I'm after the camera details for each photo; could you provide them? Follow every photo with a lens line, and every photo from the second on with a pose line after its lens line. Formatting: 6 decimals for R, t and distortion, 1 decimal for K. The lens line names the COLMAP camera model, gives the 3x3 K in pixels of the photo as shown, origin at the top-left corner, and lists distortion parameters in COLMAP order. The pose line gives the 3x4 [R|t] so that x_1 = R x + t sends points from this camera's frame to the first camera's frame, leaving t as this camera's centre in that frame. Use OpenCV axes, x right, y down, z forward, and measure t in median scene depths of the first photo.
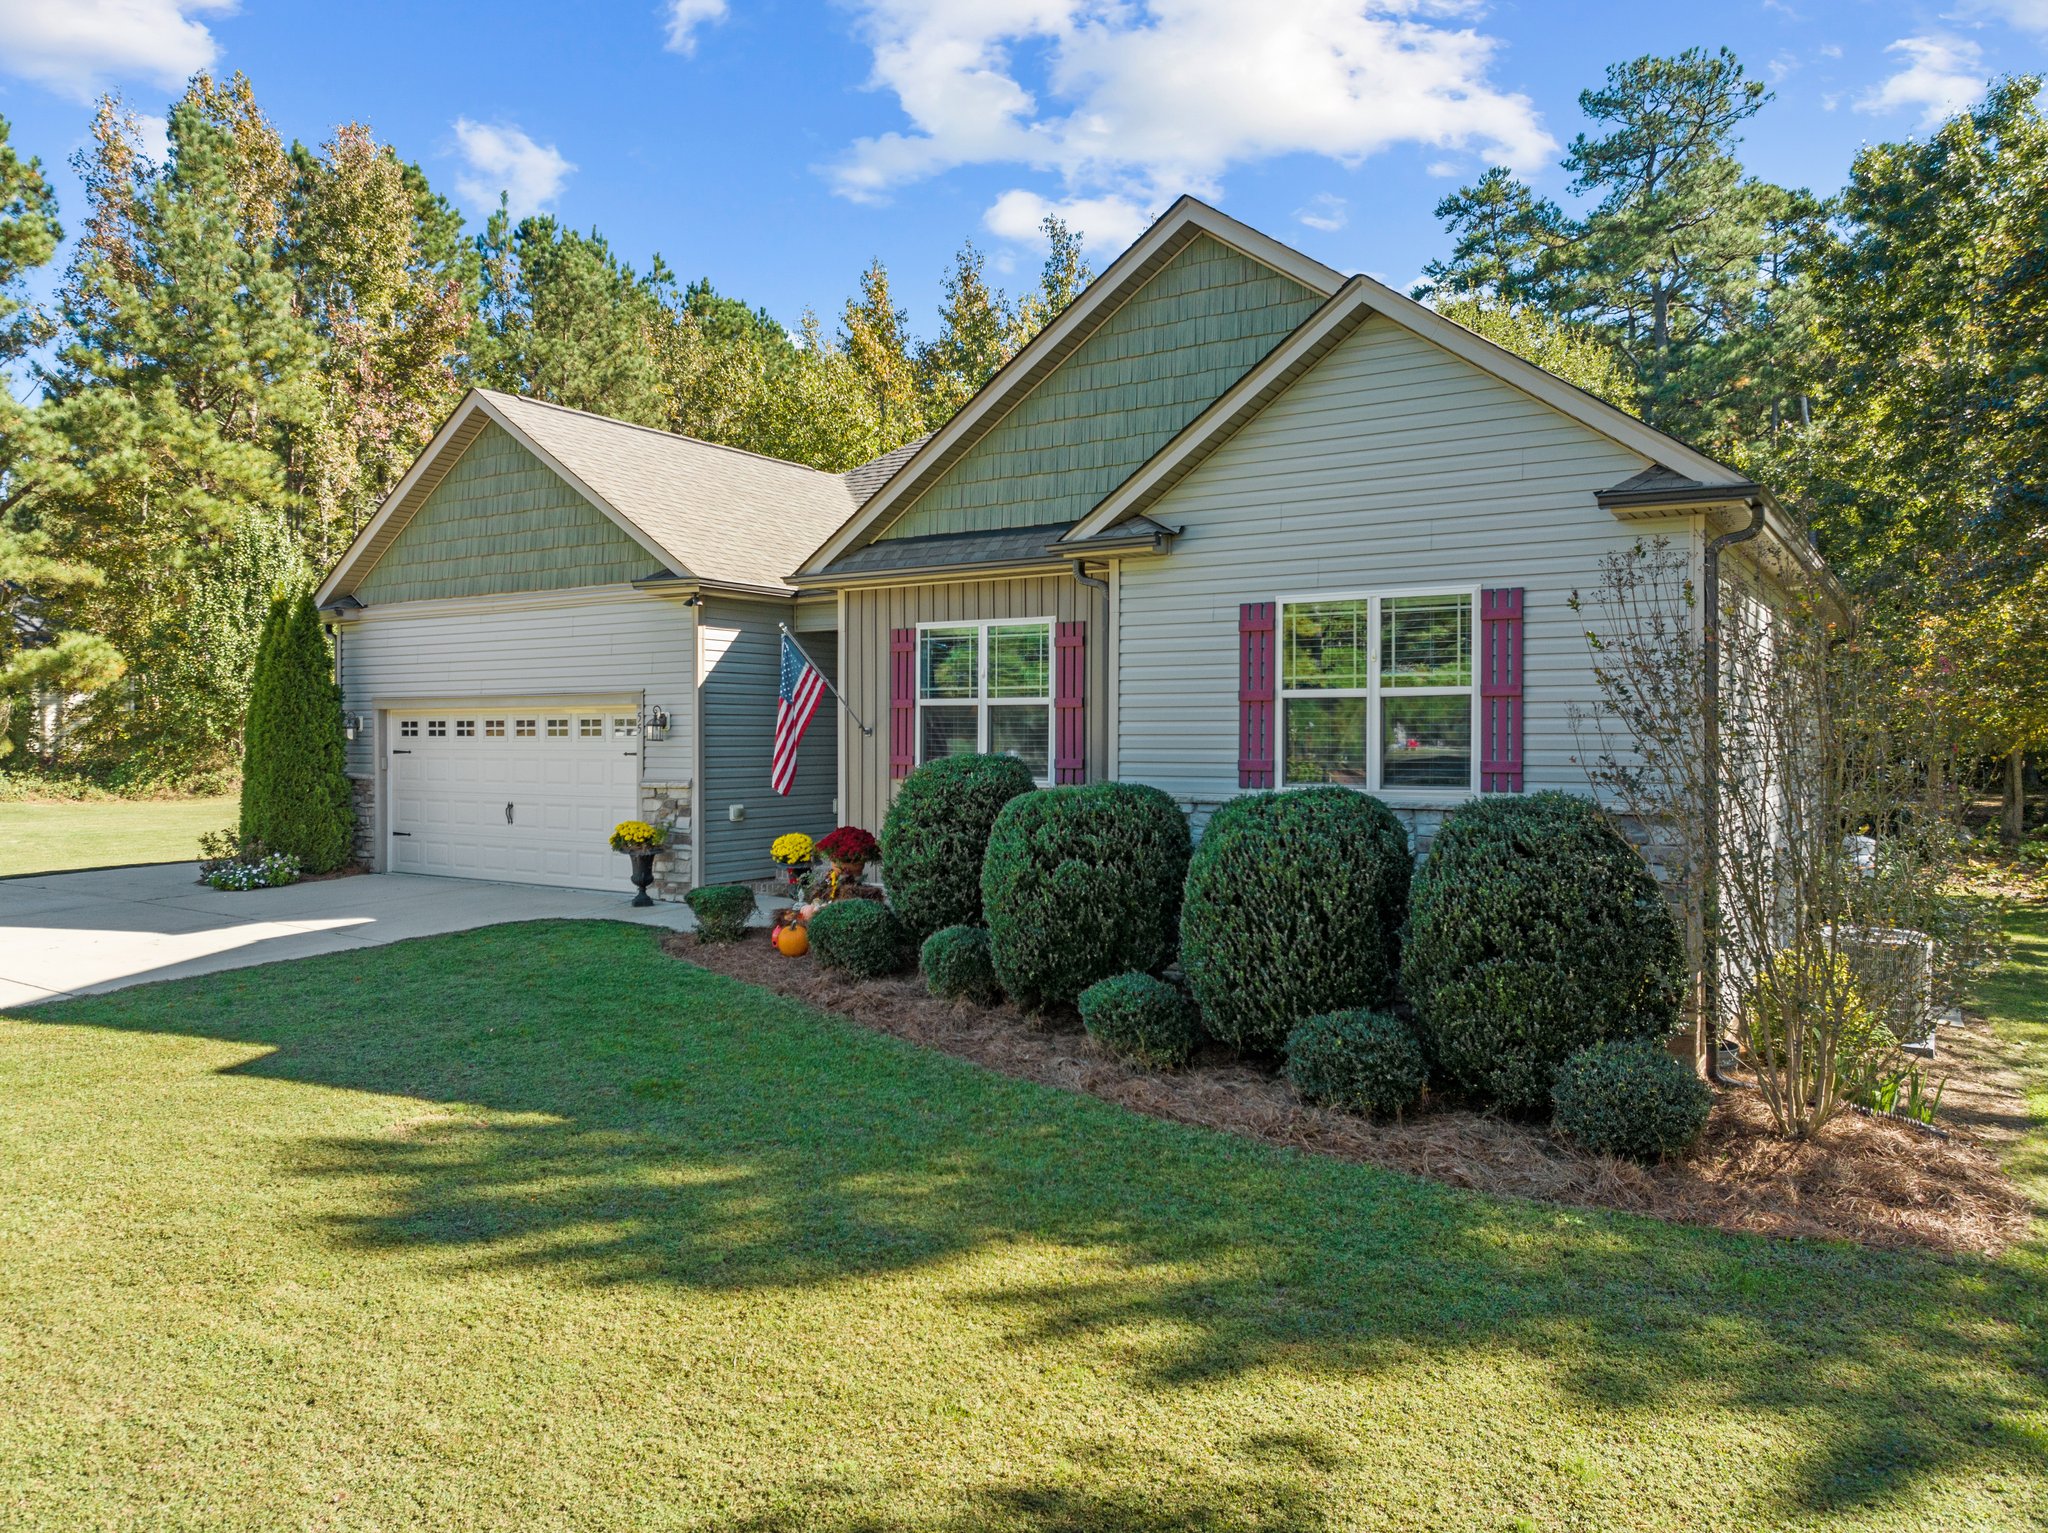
lens RADIAL K [[1434.1, 0, 1040.5], [0, 1434.1, 764.7], [0, 0, 1]] dist [-0.028679, -0.009909]
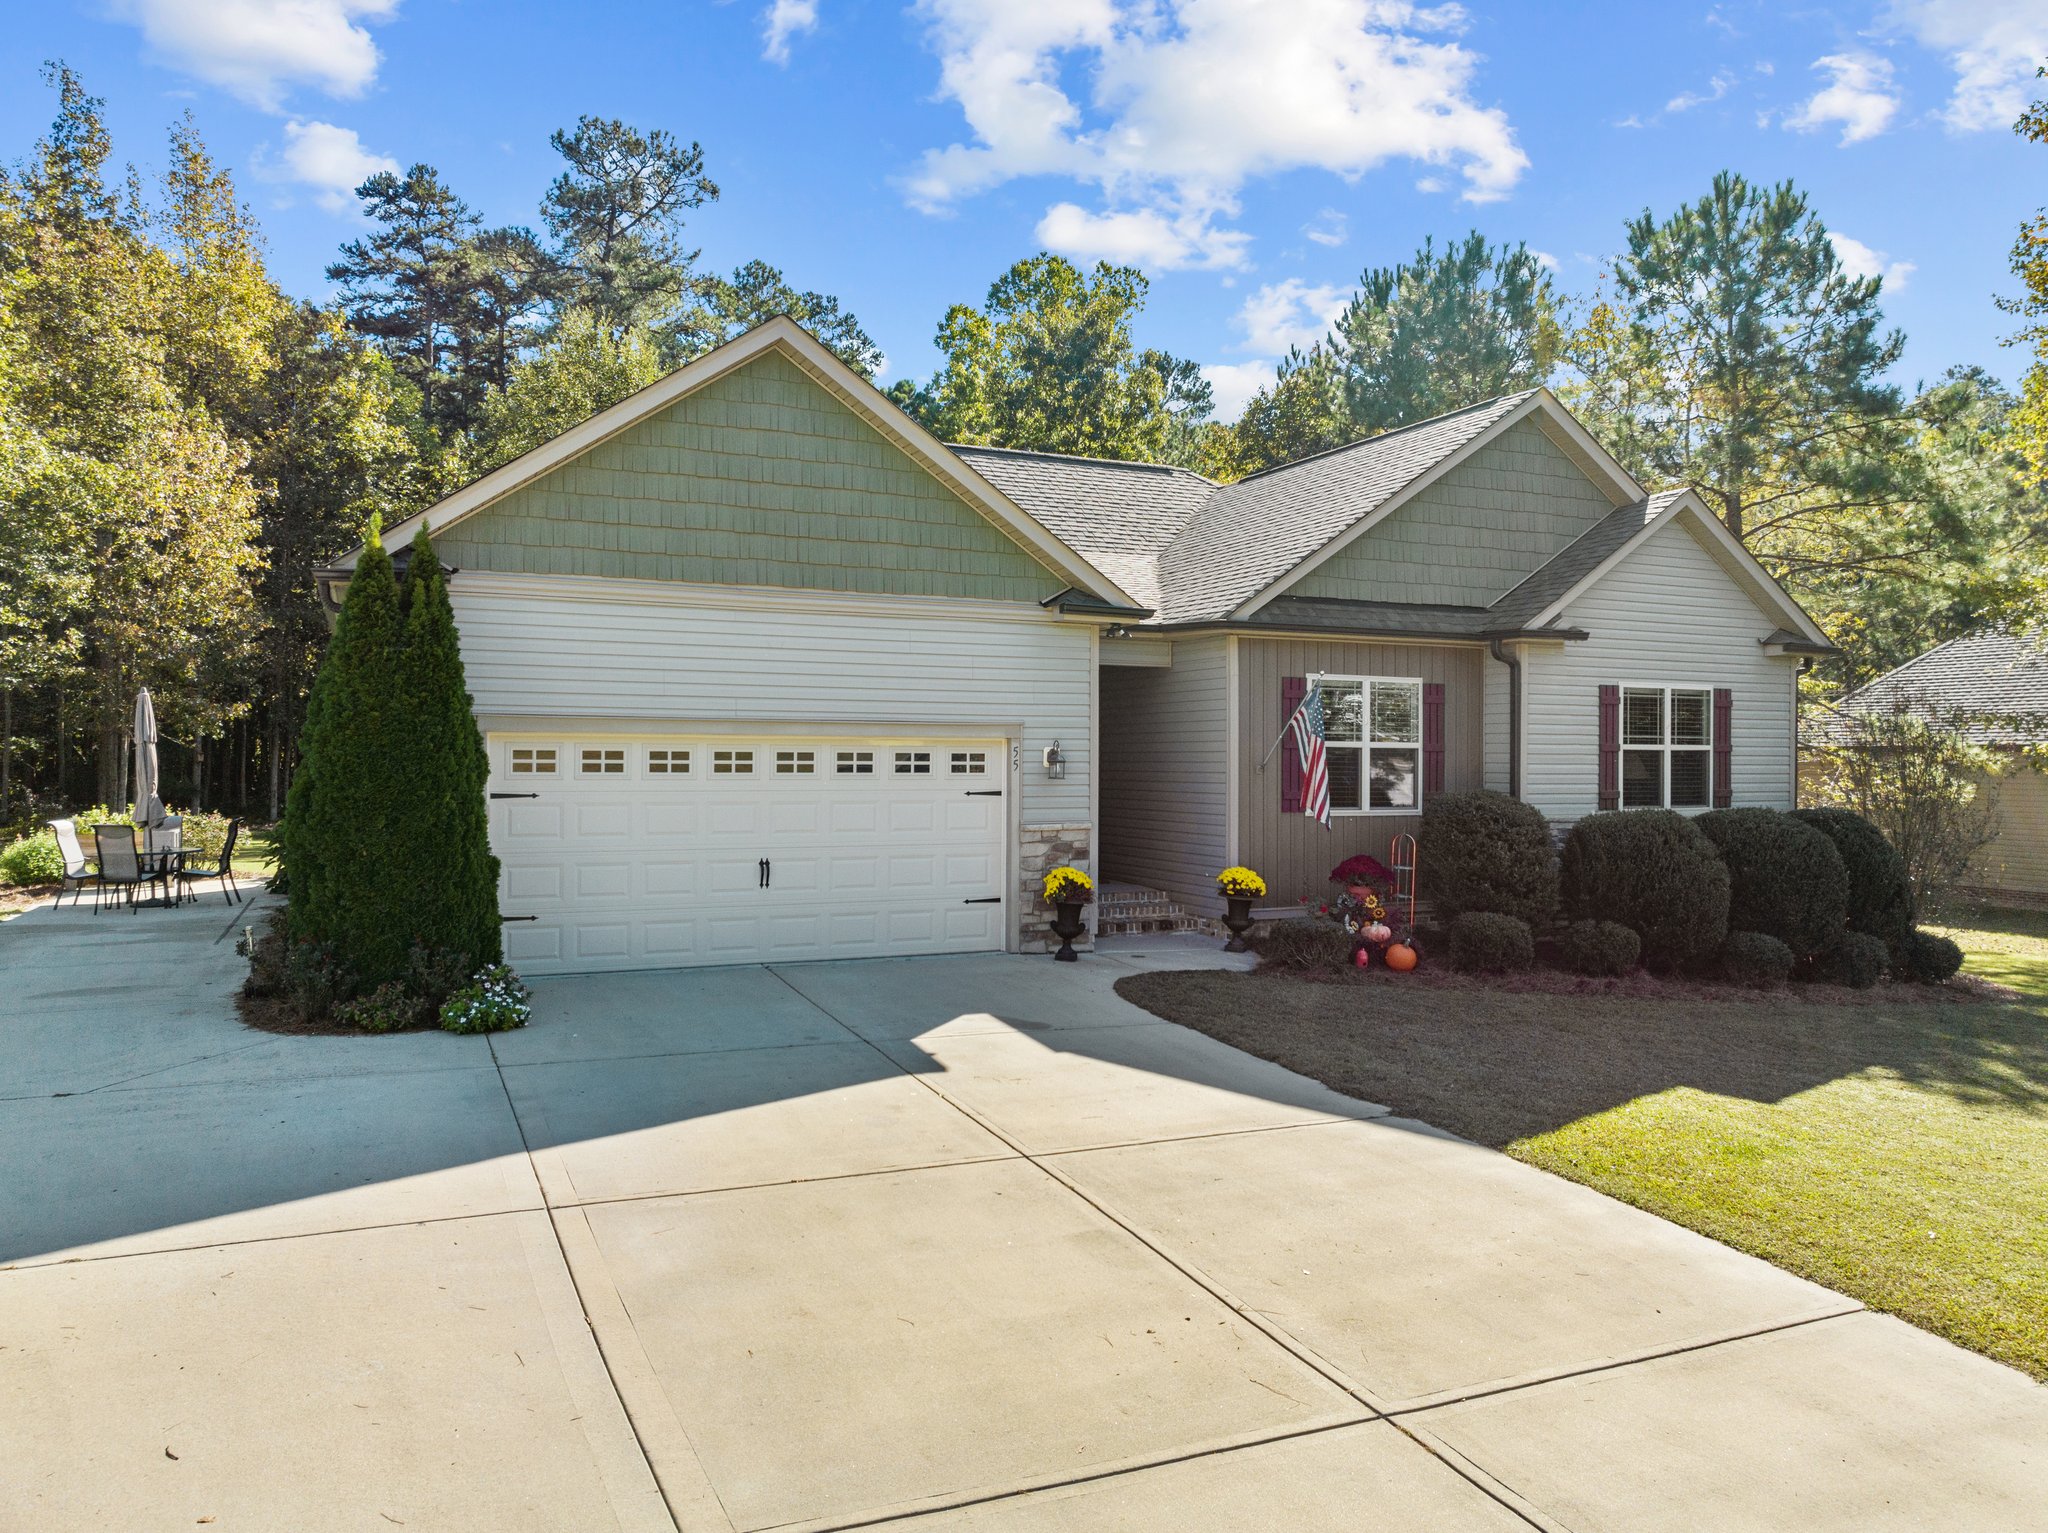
lens RADIAL K [[1434.1, 0, 1020.7], [0, 1434.1, 768.3], [0, 0, 1]] dist [-0.028679, -0.009909]
pose [[0.547178, -0.004993, 0.837002, -0.982362], [0.008120, 0.999967, 0.000657, -0.022858], [-0.836977, 0.006436, 0.547200, 0.486993]]
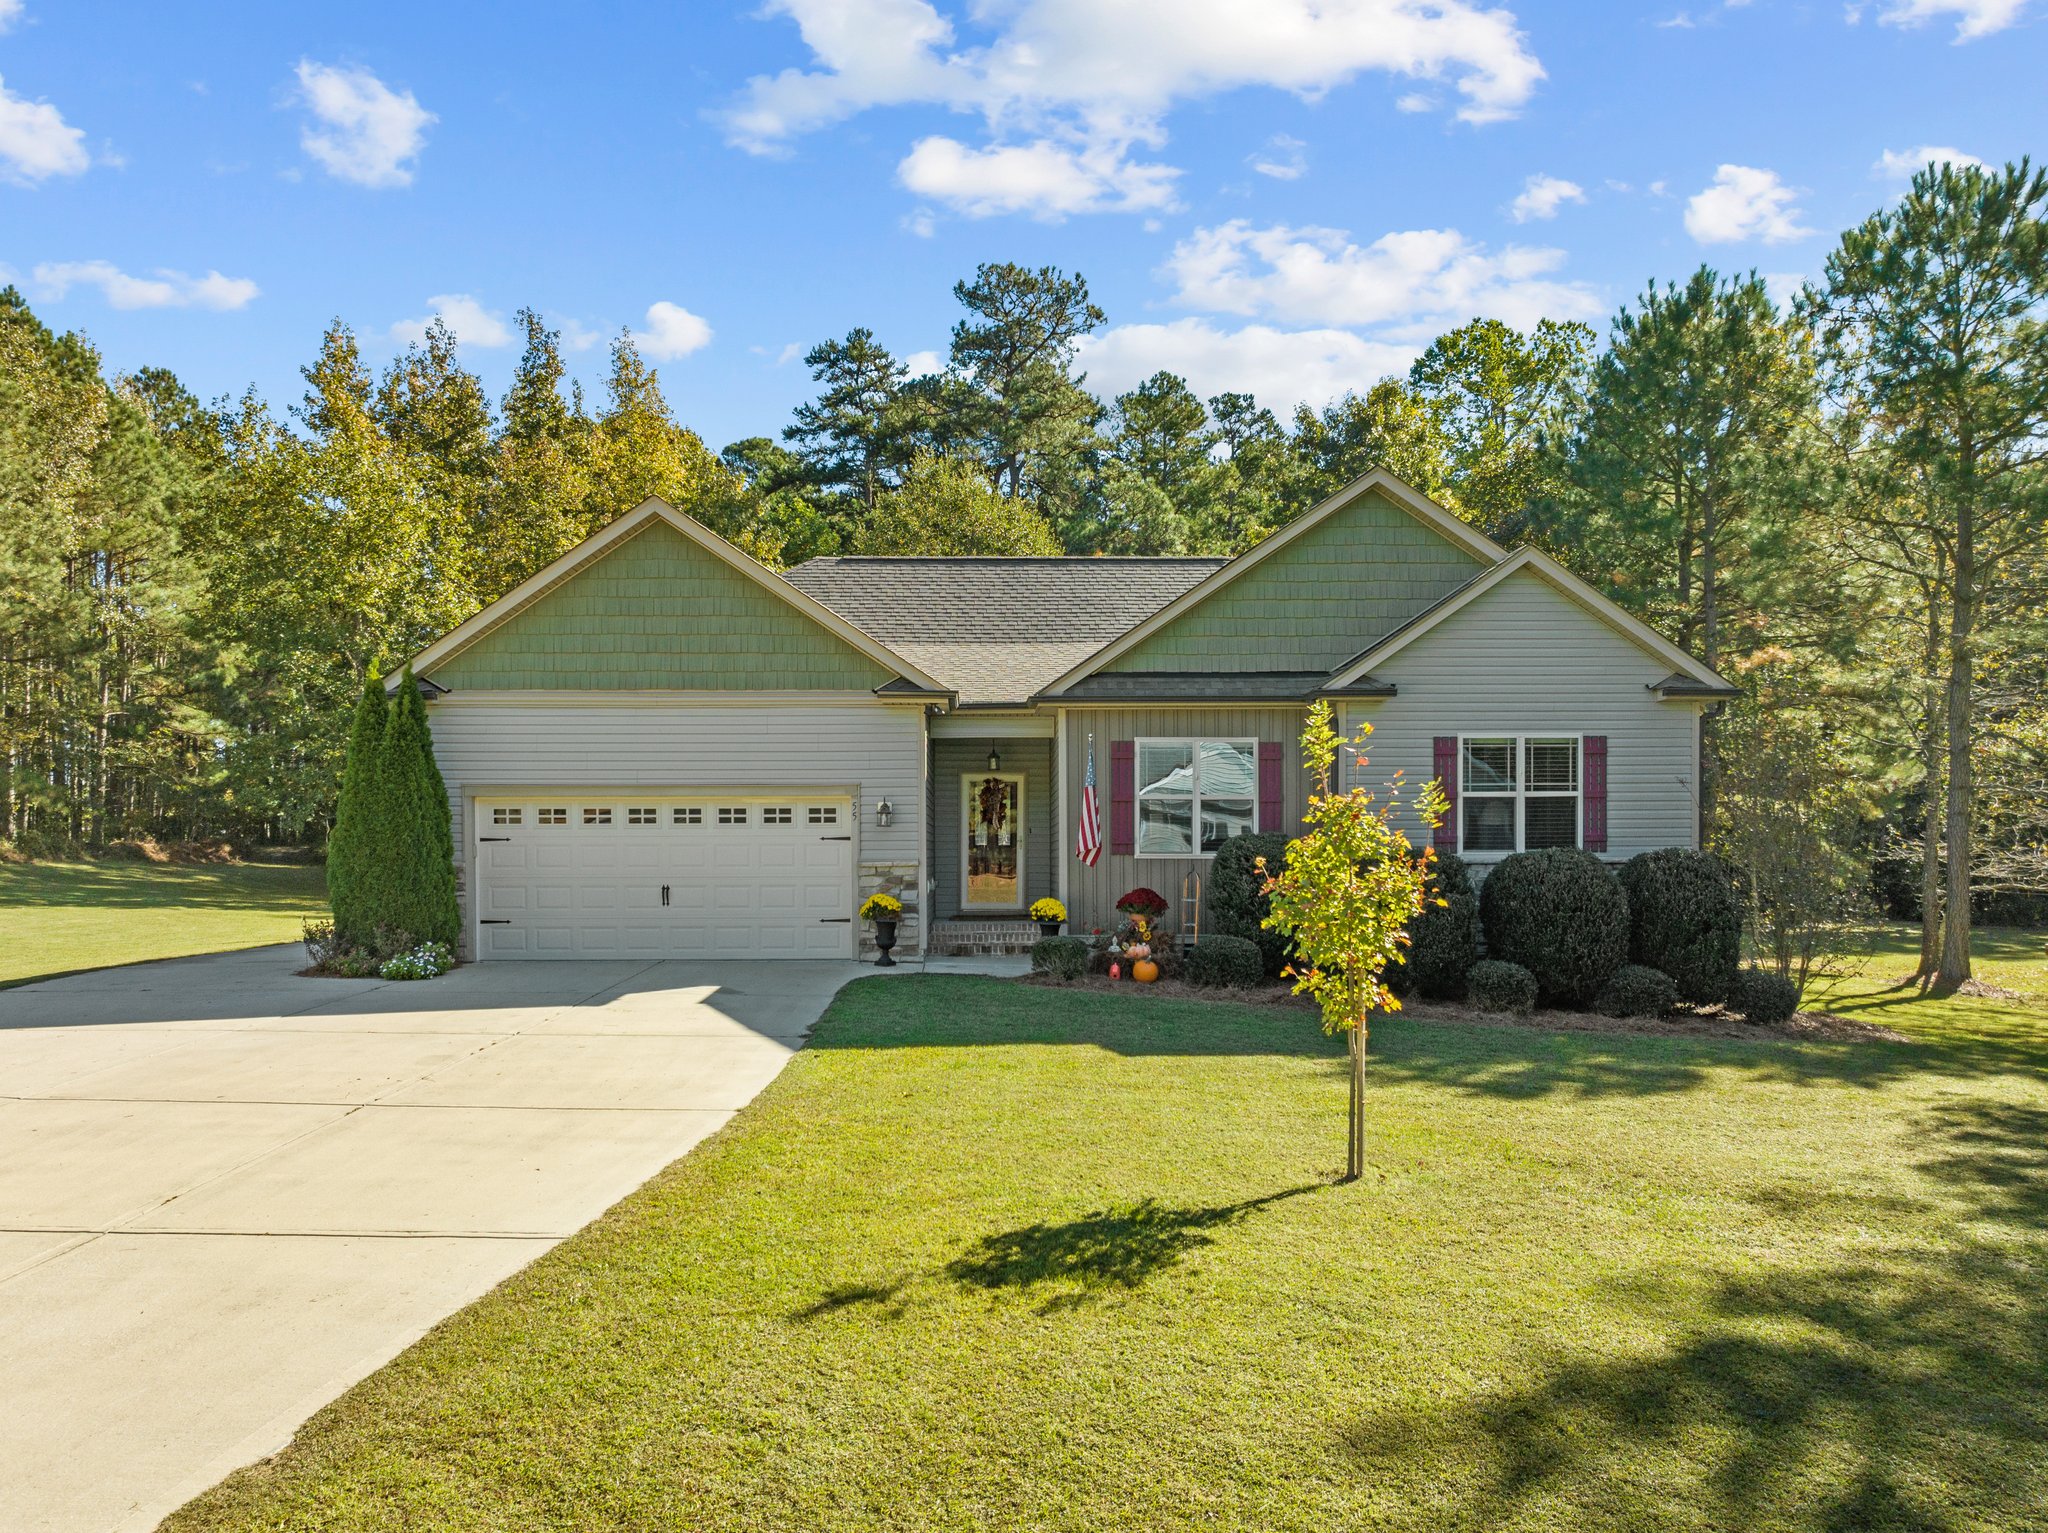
lens RADIAL K [[1434.1, 0, 1018.6], [0, 1434.1, 969.1], [0, 0, 1]] dist [-0.028679, -0.009909]
pose [[0.831860, -0.048030, 0.552903, -0.784256], [0.014081, 0.997754, 0.065488, 0.023380], [-0.554807, -0.046692, 0.830668, -0.045401]]
